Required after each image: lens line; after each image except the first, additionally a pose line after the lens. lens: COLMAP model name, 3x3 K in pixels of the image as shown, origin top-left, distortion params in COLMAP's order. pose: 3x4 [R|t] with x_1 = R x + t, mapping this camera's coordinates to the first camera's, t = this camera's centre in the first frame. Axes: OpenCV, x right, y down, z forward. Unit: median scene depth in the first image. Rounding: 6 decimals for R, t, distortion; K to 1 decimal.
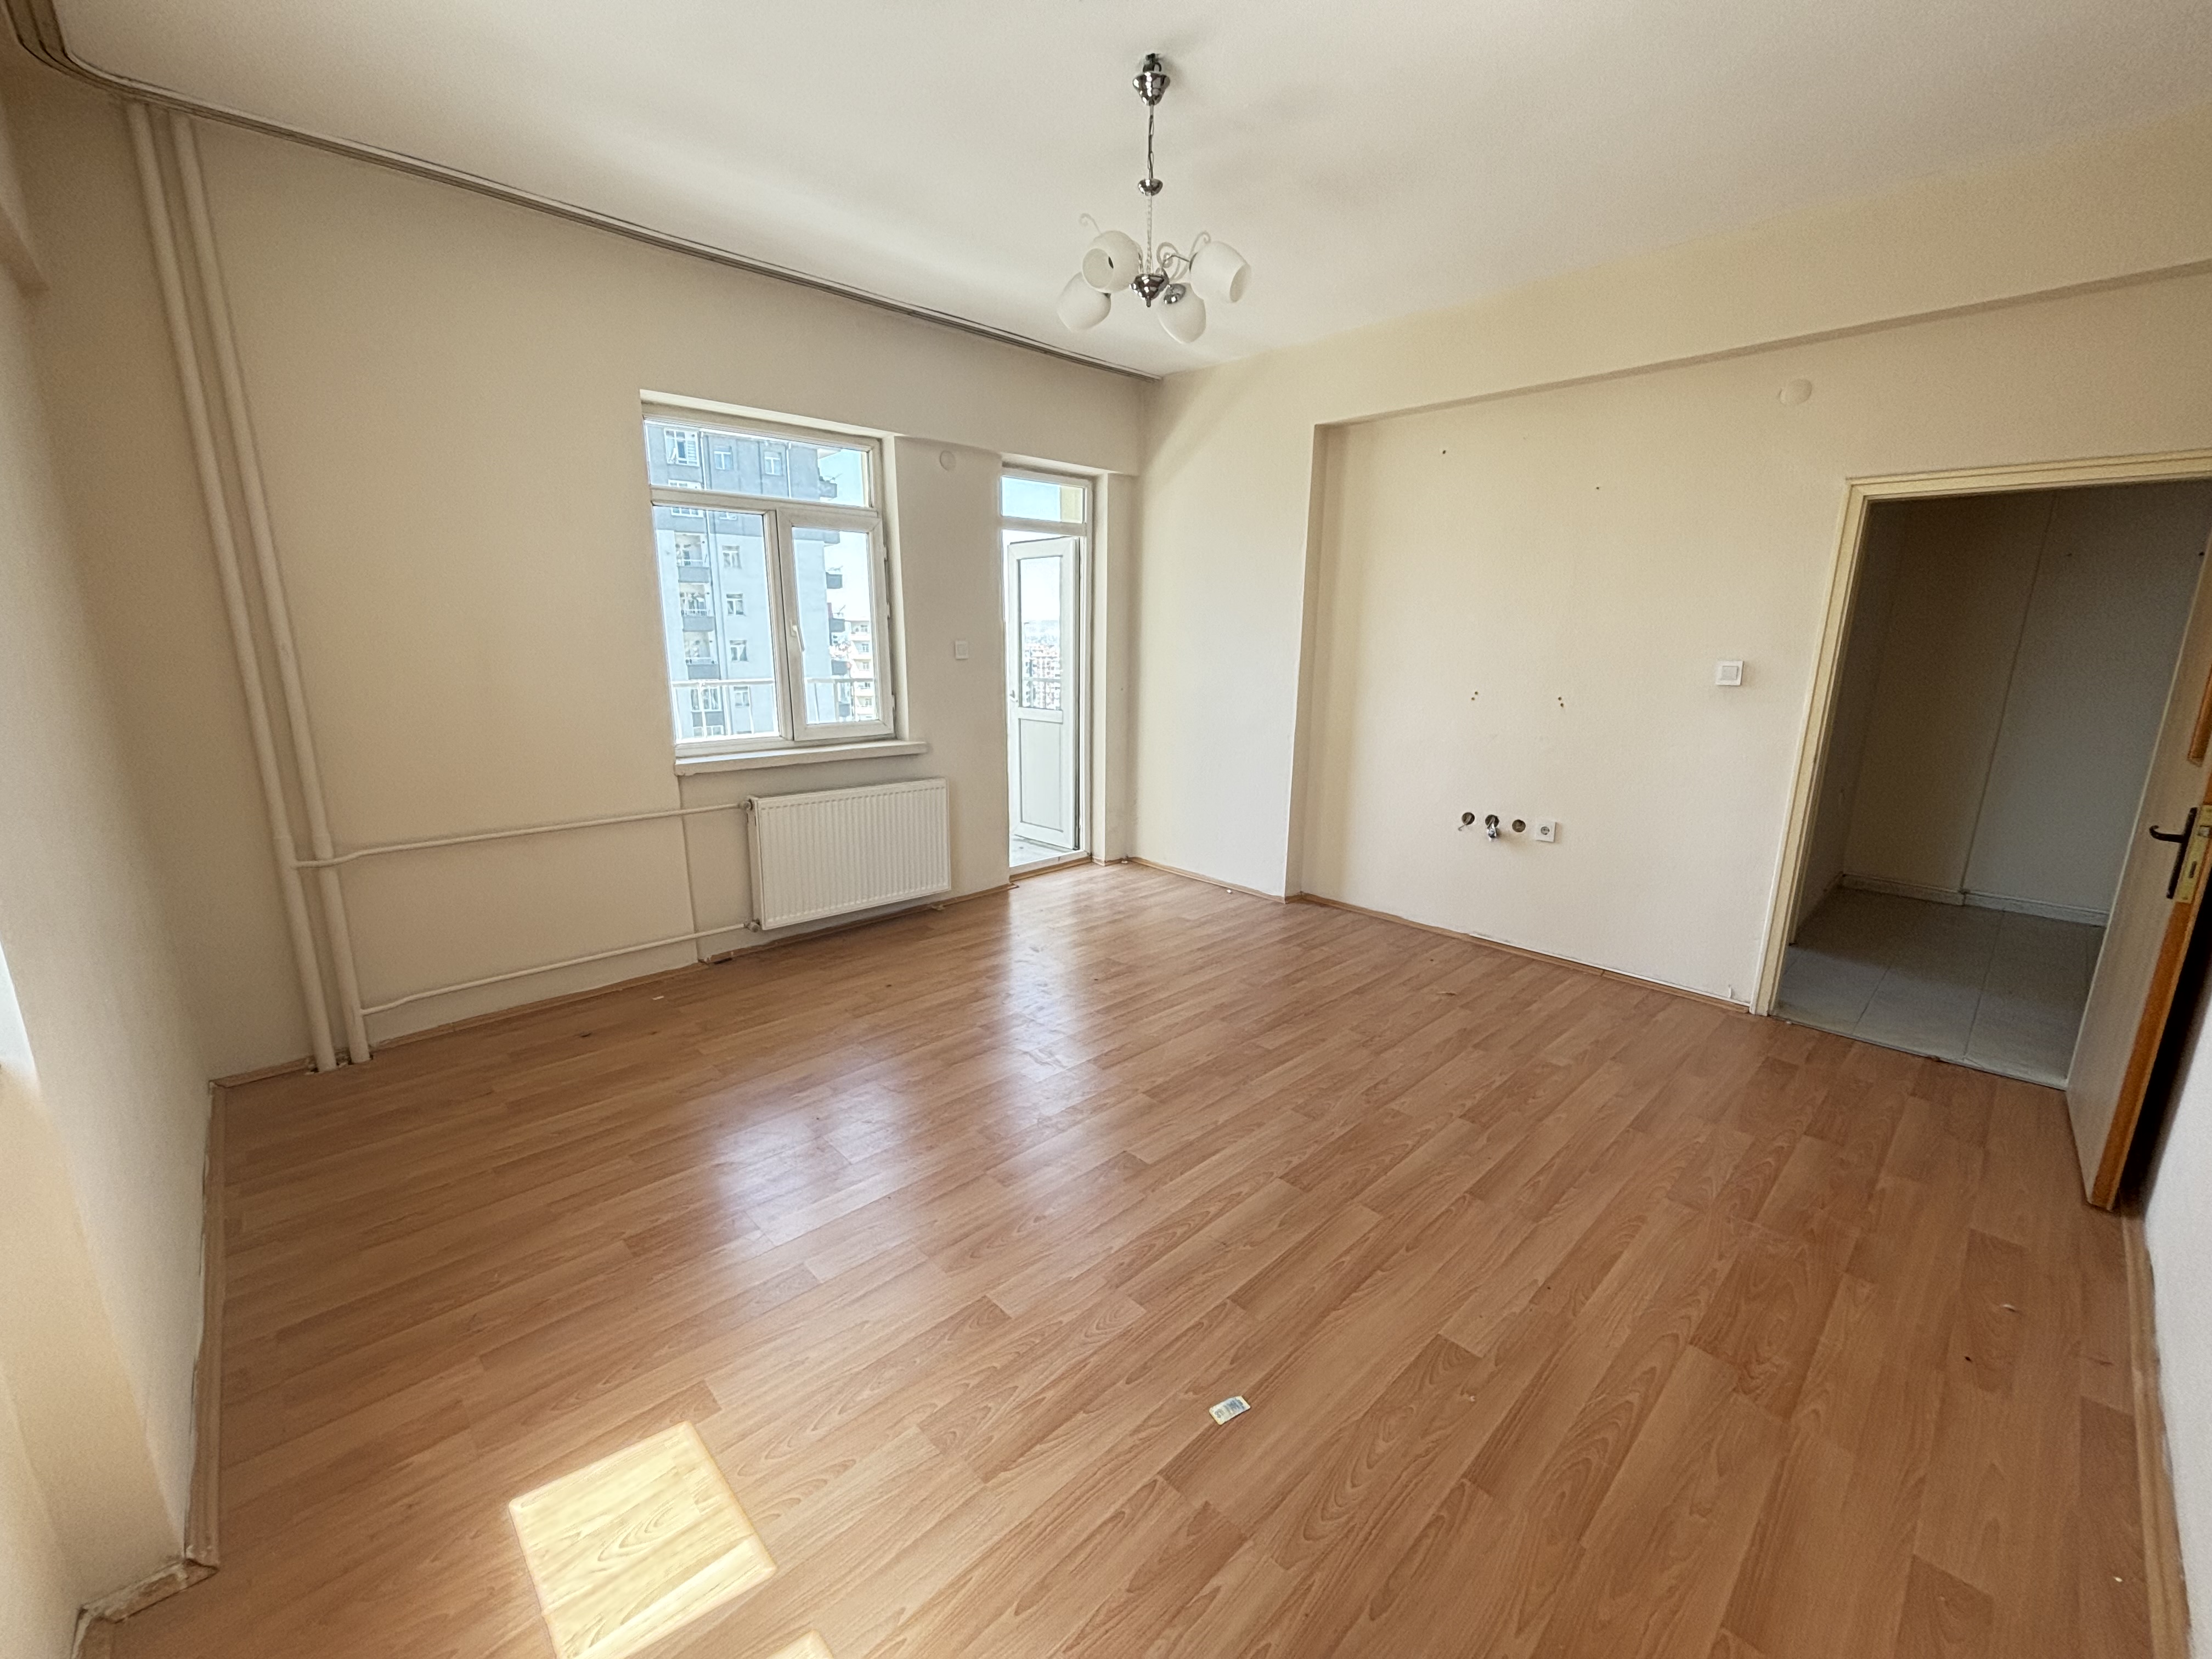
lens RADIAL K [[904.8, 0, 1100.9], [0, 904.8, 824.9], [0, 0, 1]] dist [0.008346, -0.000323]
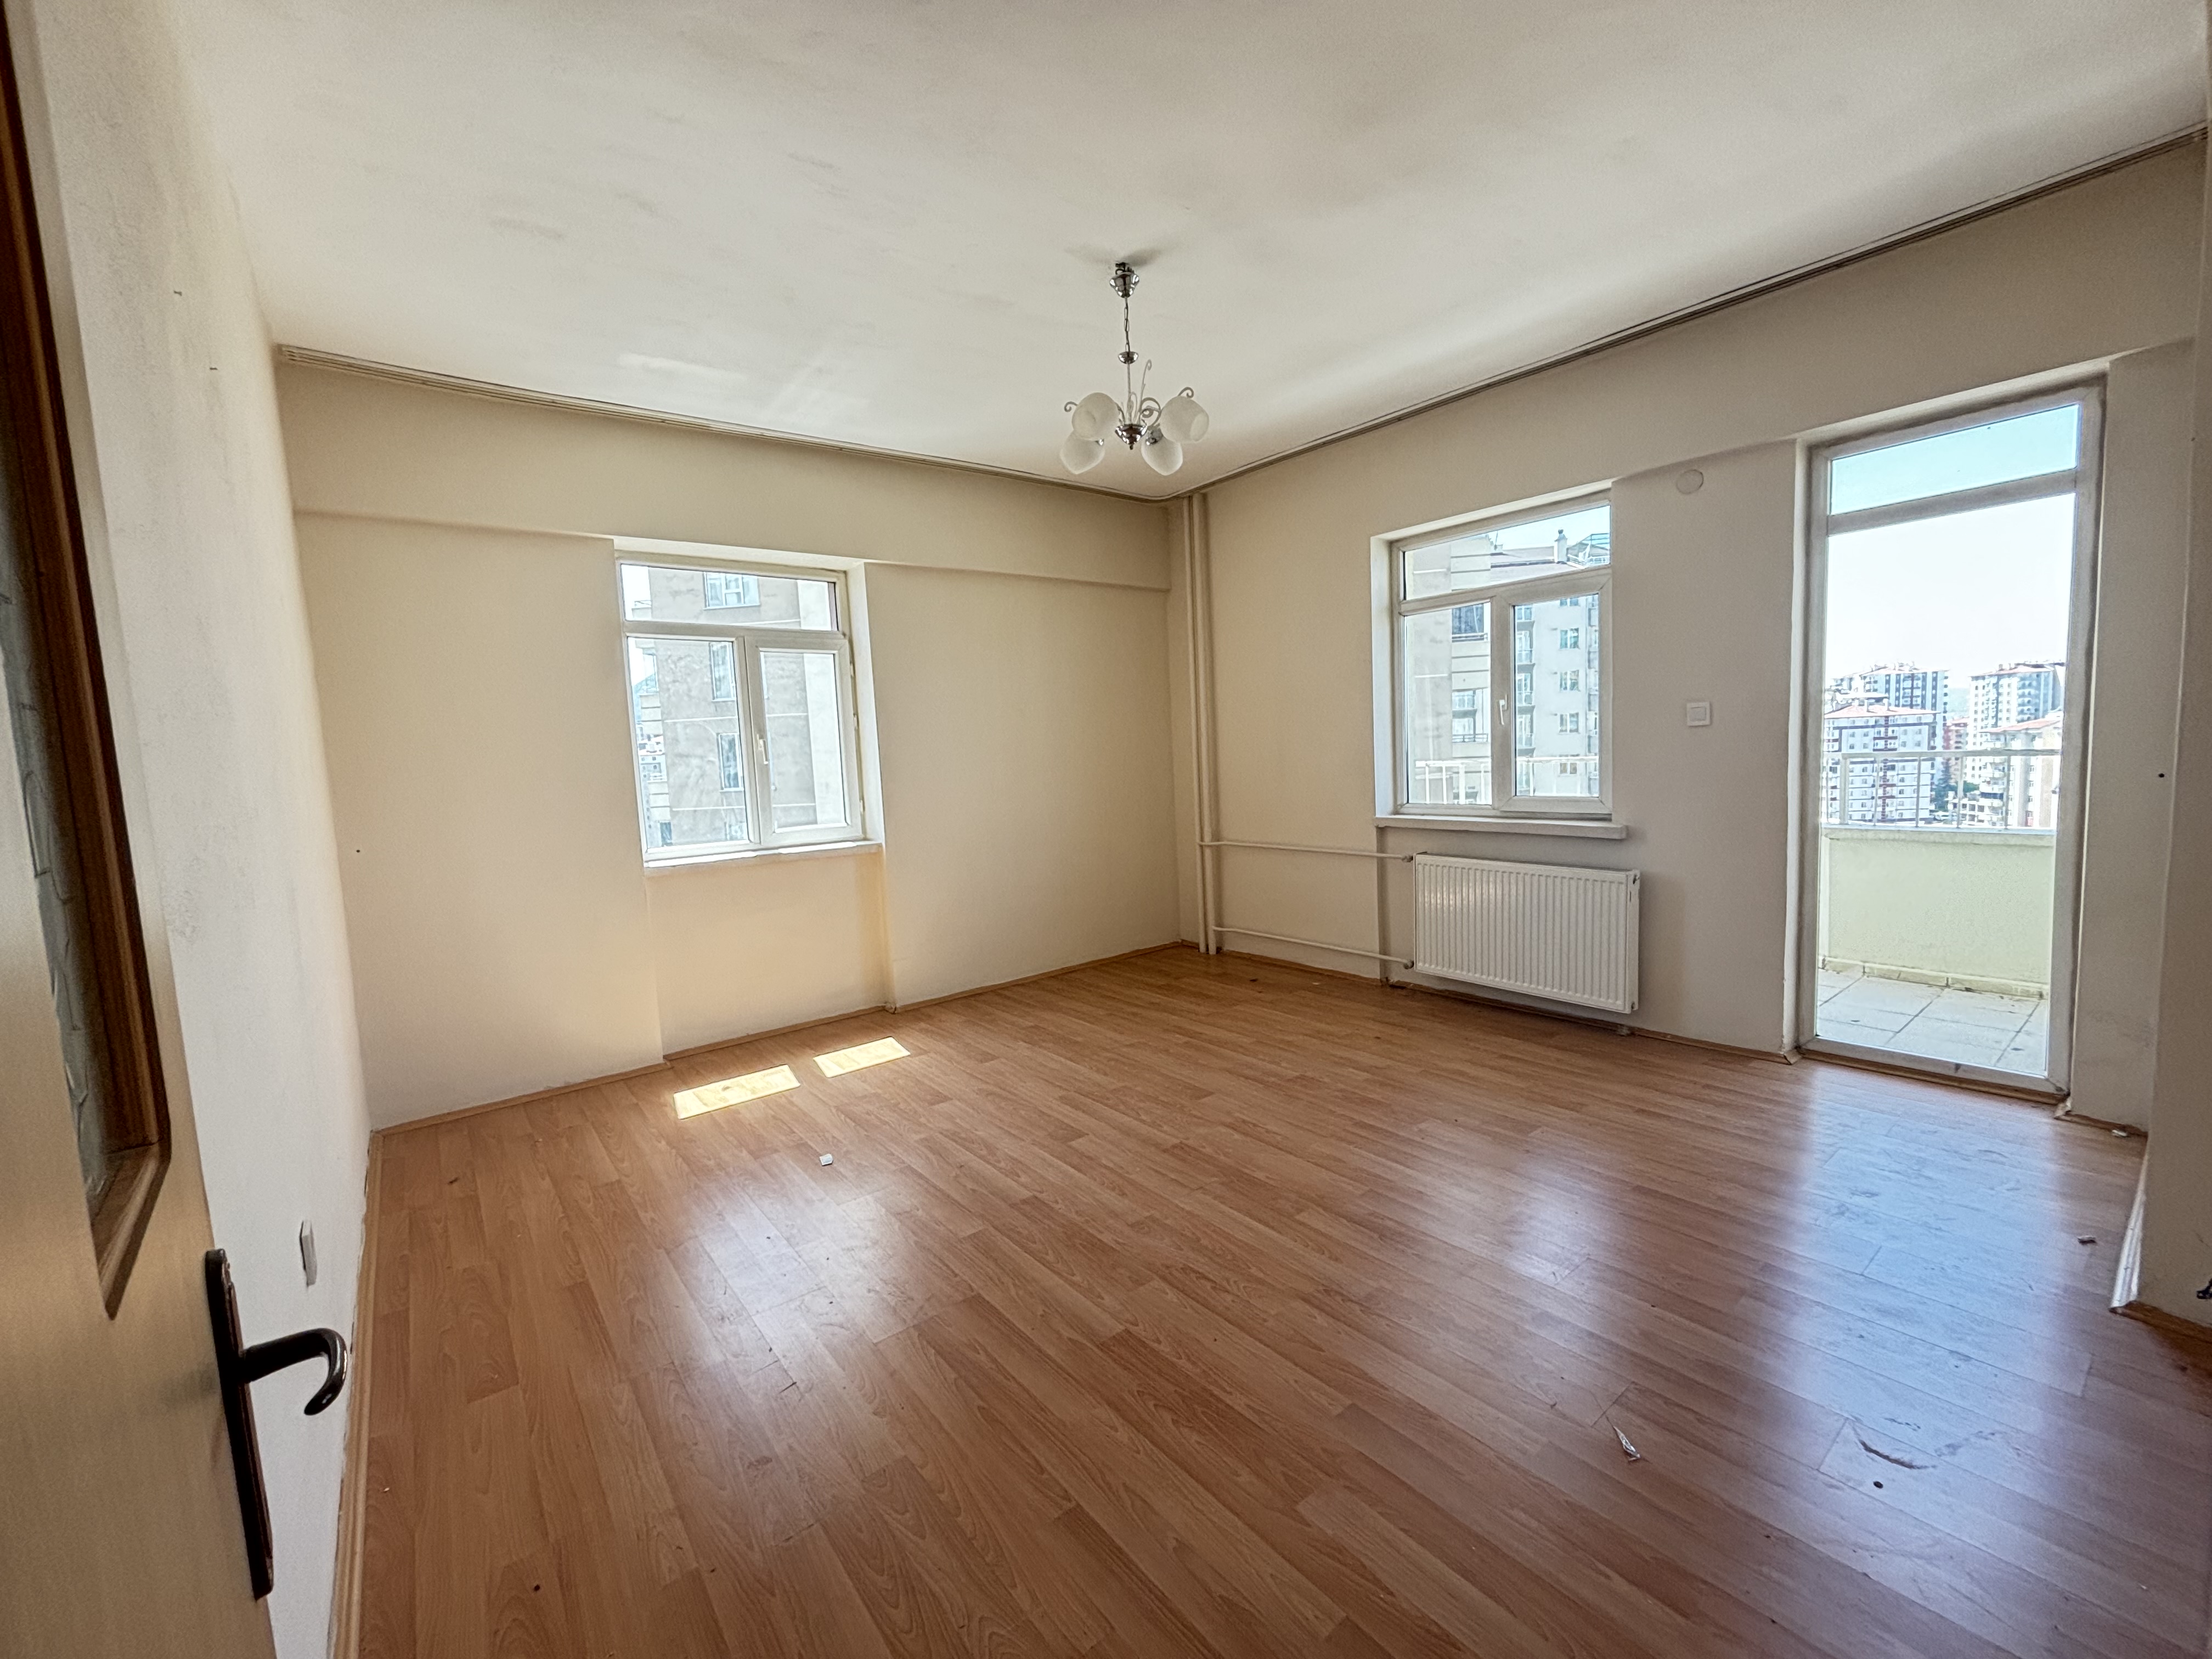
lens RADIAL K [[899.2, 0, 1097.4], [0, 899.2, 827.9], [0, 0, 1]] dist [0.000253, -0.000497]
pose [[-0.099224, 0.088438, -0.991127, 0.801818], [-0.166114, 0.980593, 0.104128, -0.115221], [0.981102, 0.174972, -0.082607, 0.704084]]
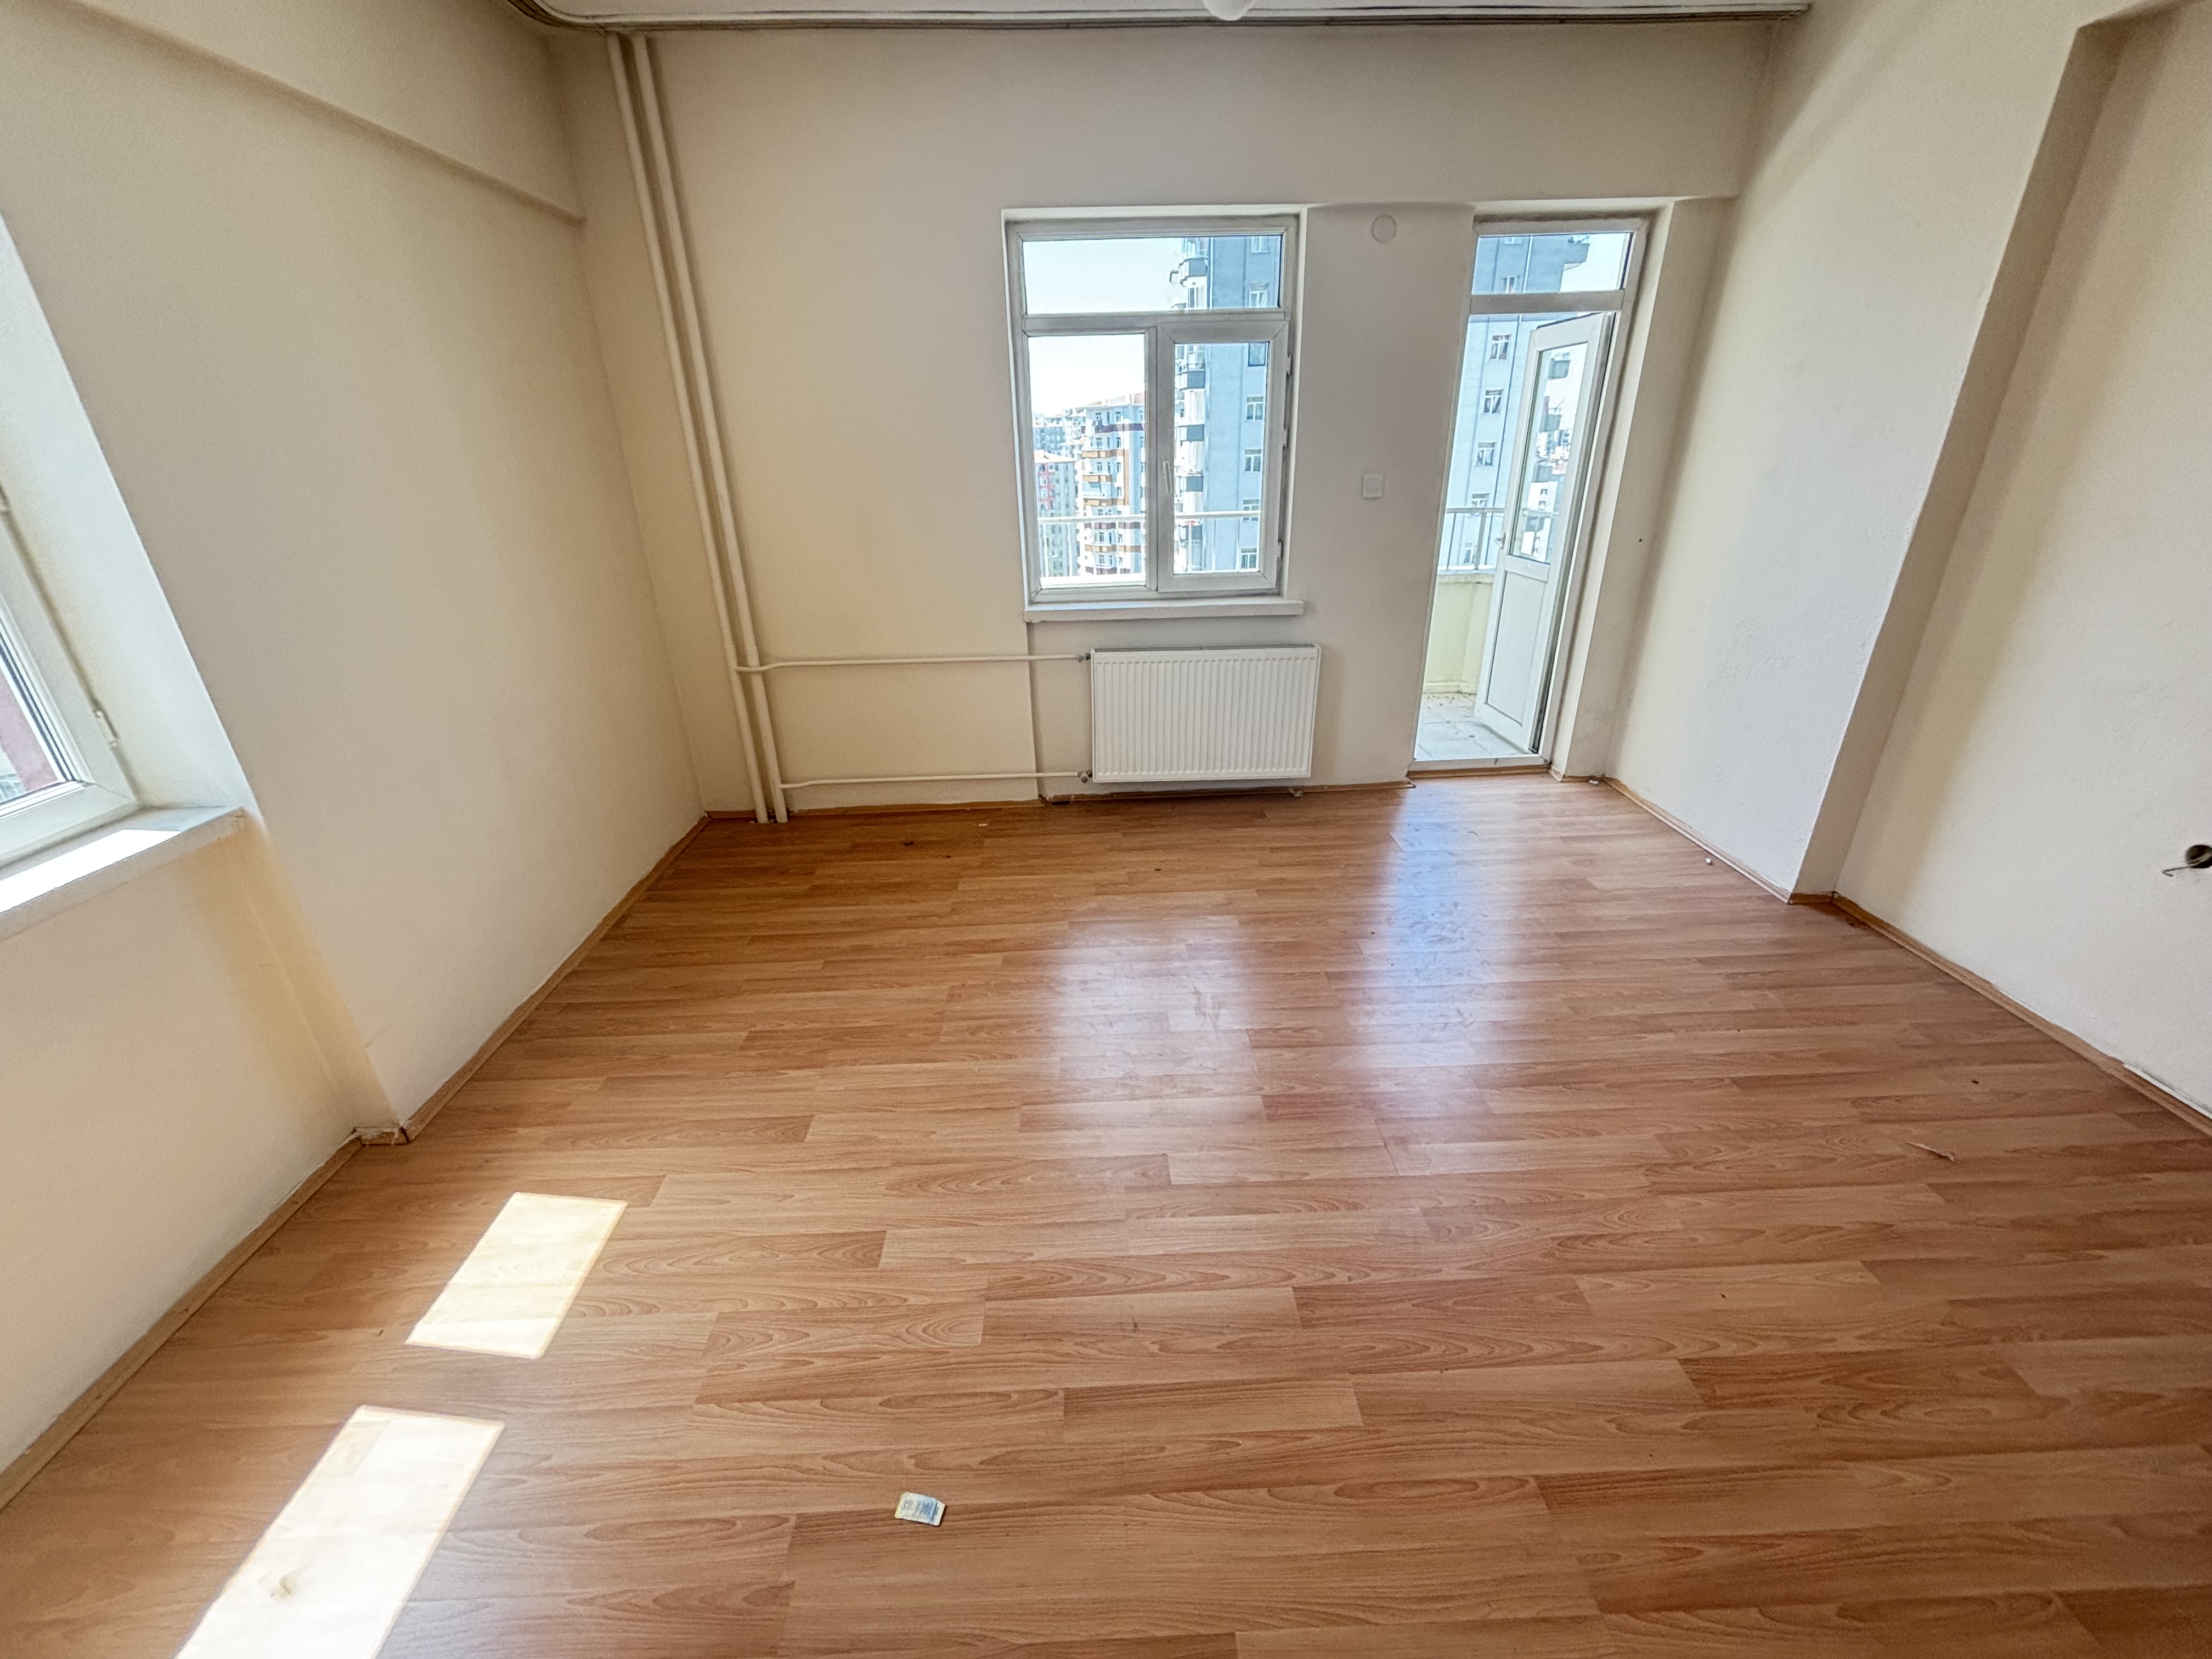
lens RADIAL K [[906.8, 0, 1104.6], [0, 906.8, 826.0], [0, 0, 1]] dist [0.005323, -0.000211]
pose [[0.748374, 0.242063, -0.617529, 0.290365], [-0.114237, 0.964154, 0.239493, -0.085074], [0.653365, -0.108686, 0.749200, 0.251514]]
